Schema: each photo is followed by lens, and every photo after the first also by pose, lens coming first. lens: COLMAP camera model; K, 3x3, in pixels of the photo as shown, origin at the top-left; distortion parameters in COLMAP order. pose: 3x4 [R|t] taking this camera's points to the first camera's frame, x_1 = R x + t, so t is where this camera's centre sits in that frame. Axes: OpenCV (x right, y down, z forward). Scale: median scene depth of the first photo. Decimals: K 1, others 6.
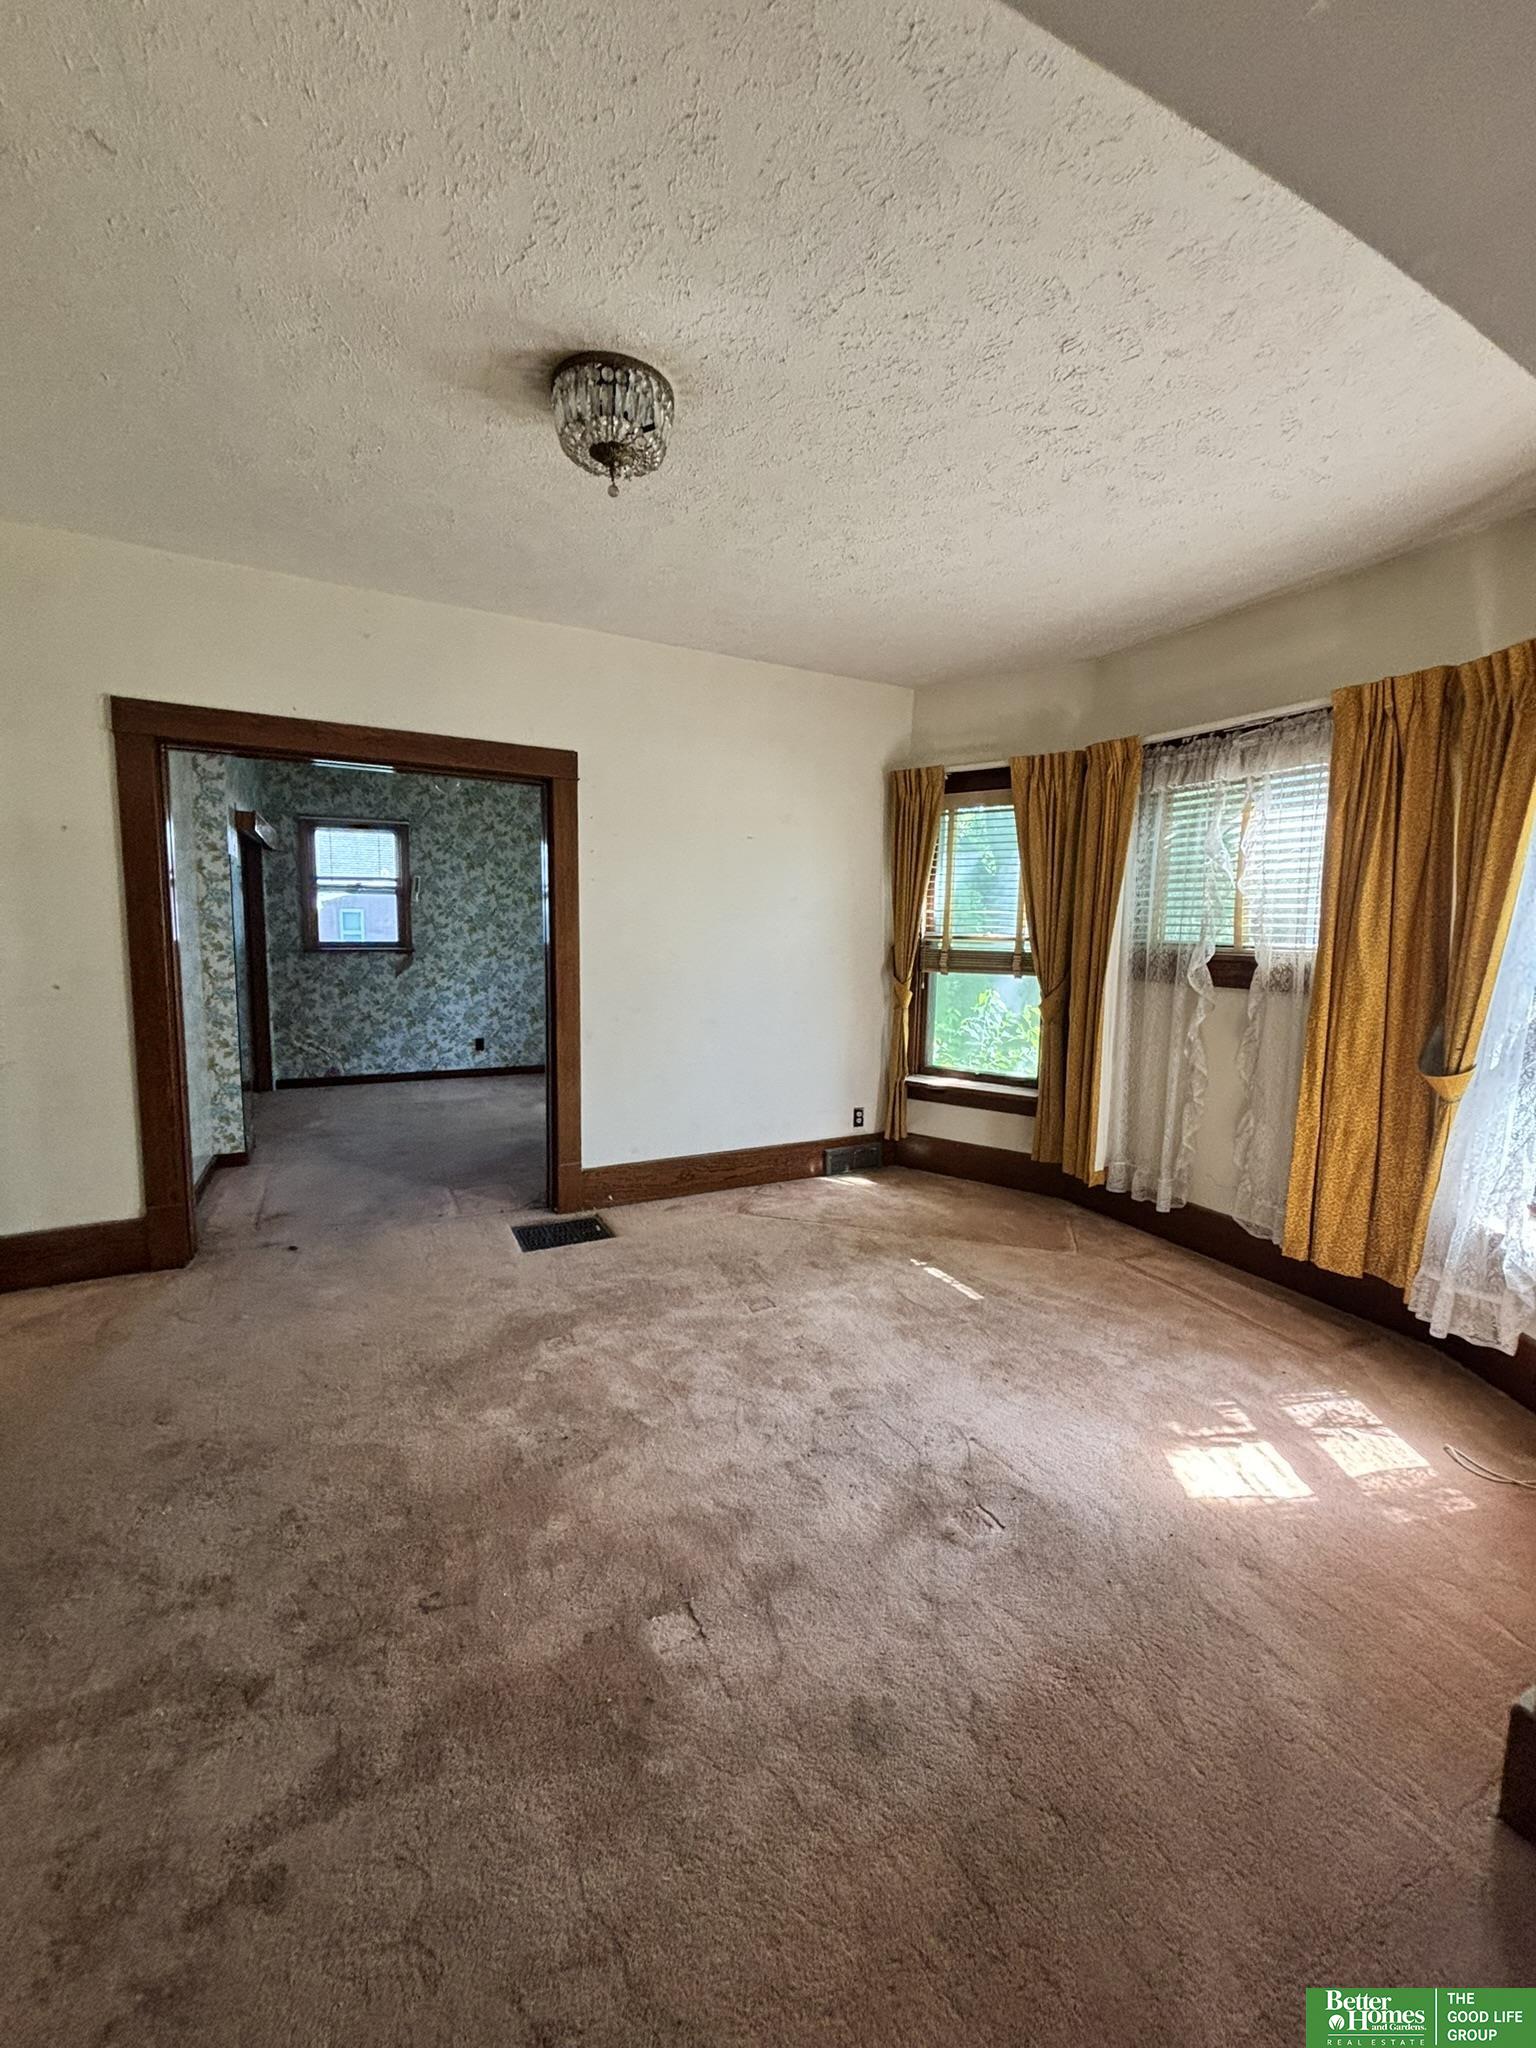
lens RADIAL K [[823.4, 0, 767.7], [0, 823.4, 1020.8], [0, 0, 1]] dist [-0.003785, 0.003852]
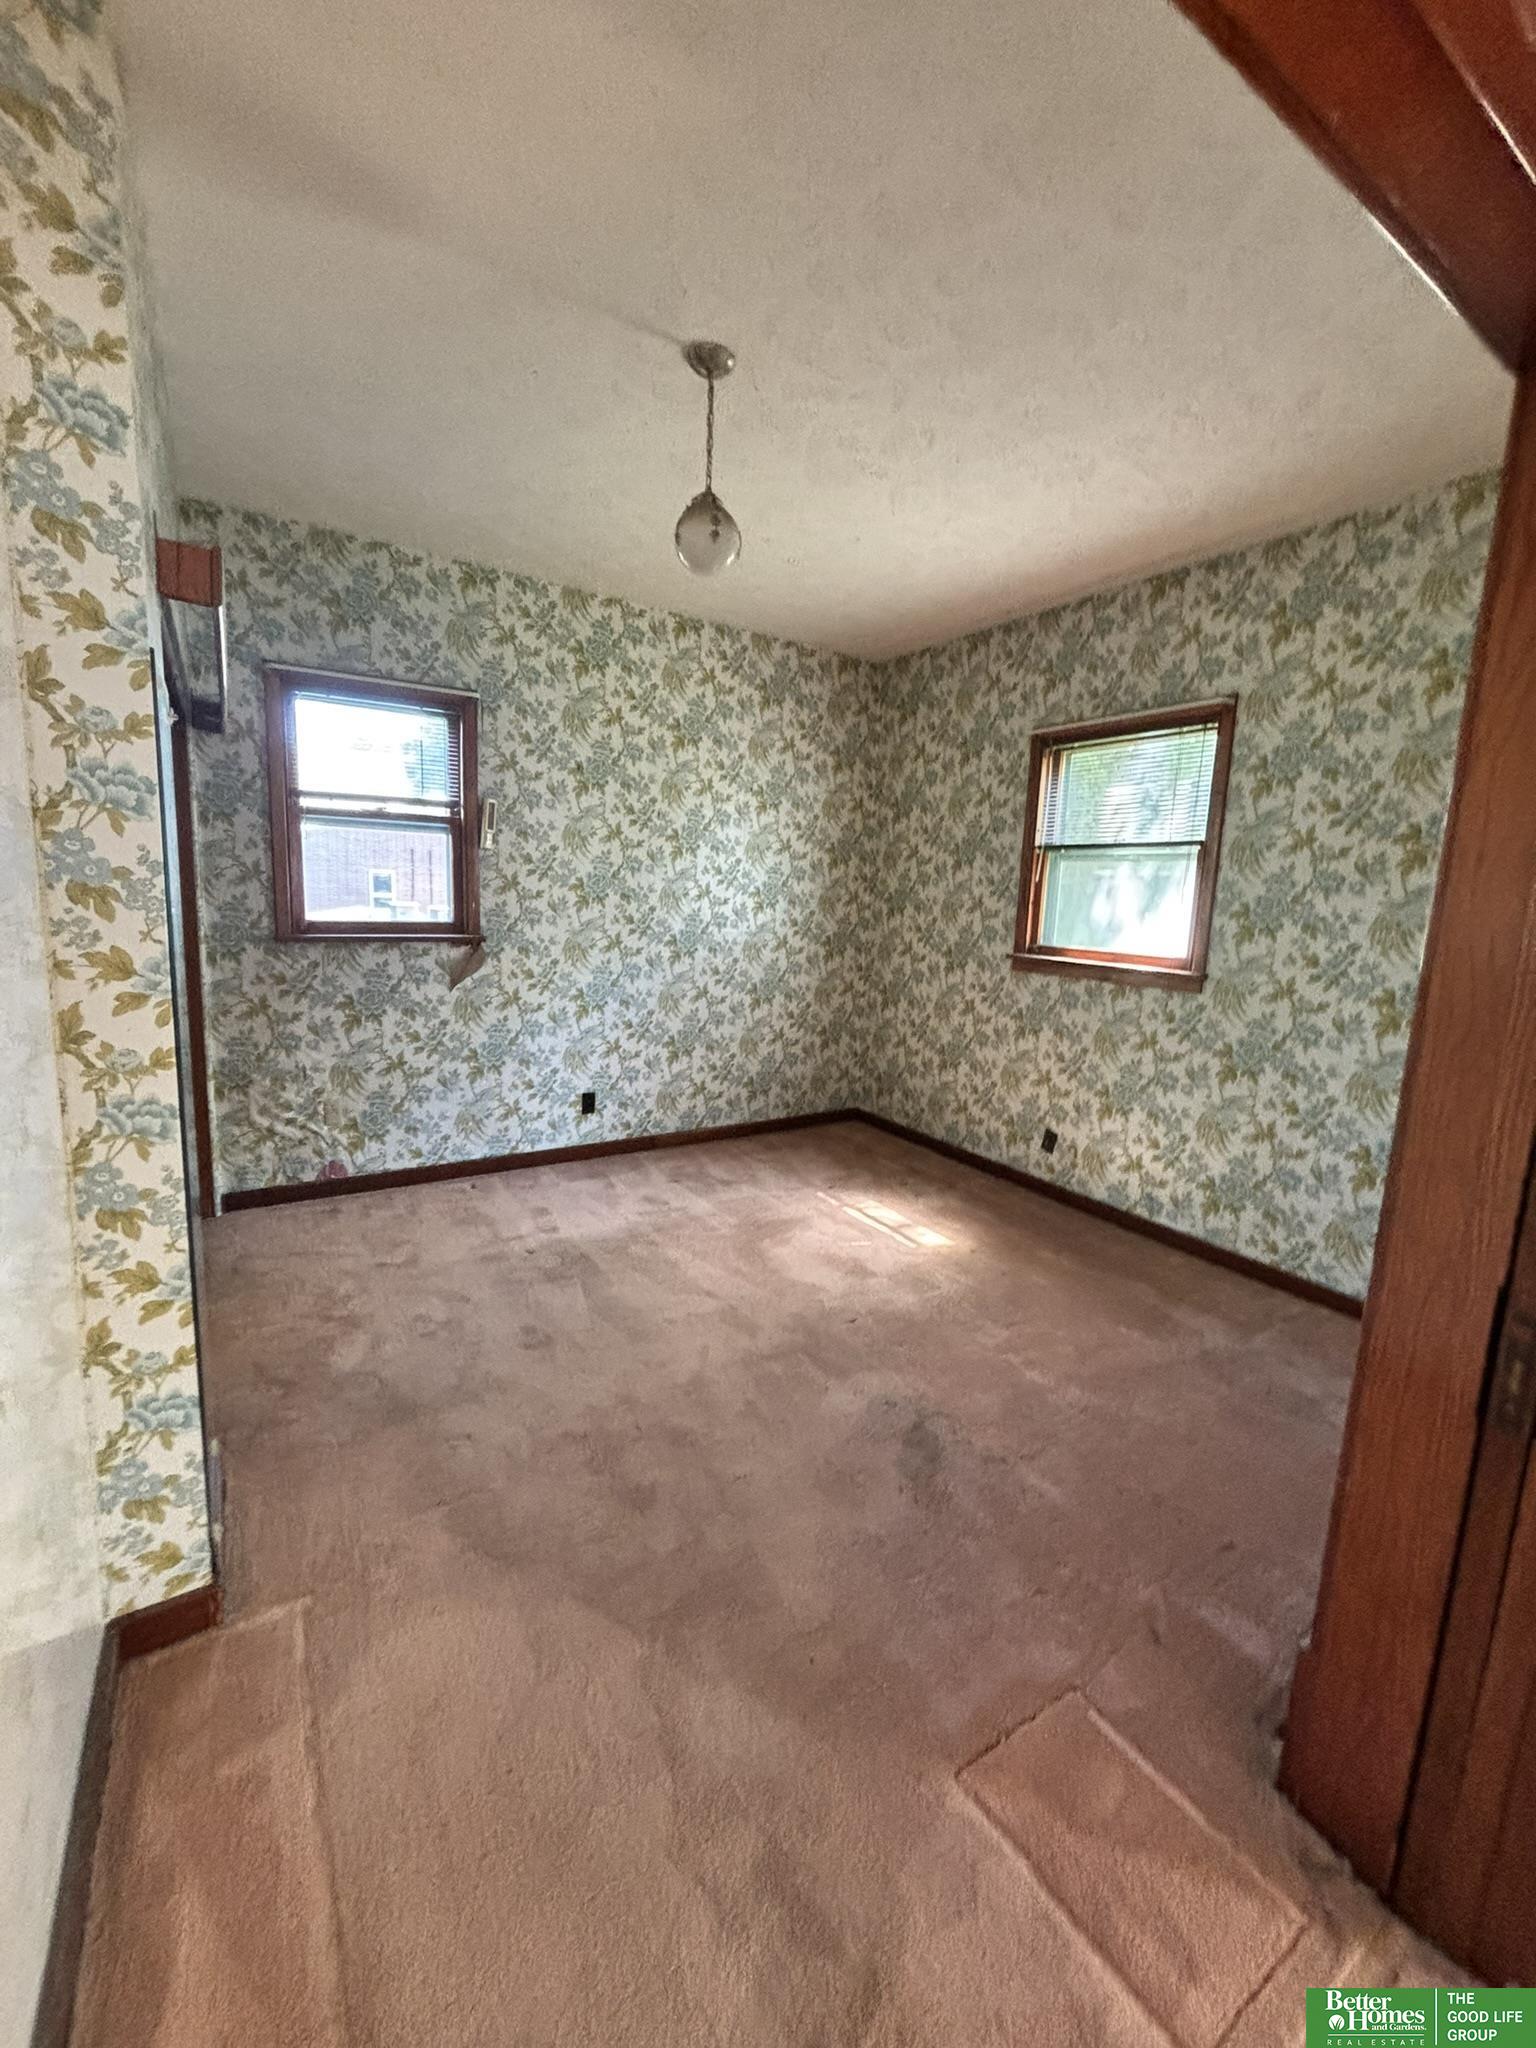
lens RADIAL K [[823.4, 0, 772.5], [0, 823.4, 1021.6], [0, 0, 1]] dist [-0.003785, 0.003852]
pose [[0.993515, 0.004715, 0.113600, -0.306732], [-0.009120, 0.999225, 0.038289, -0.054567], [-0.113331, -0.039076, 0.992789, 0.446606]]
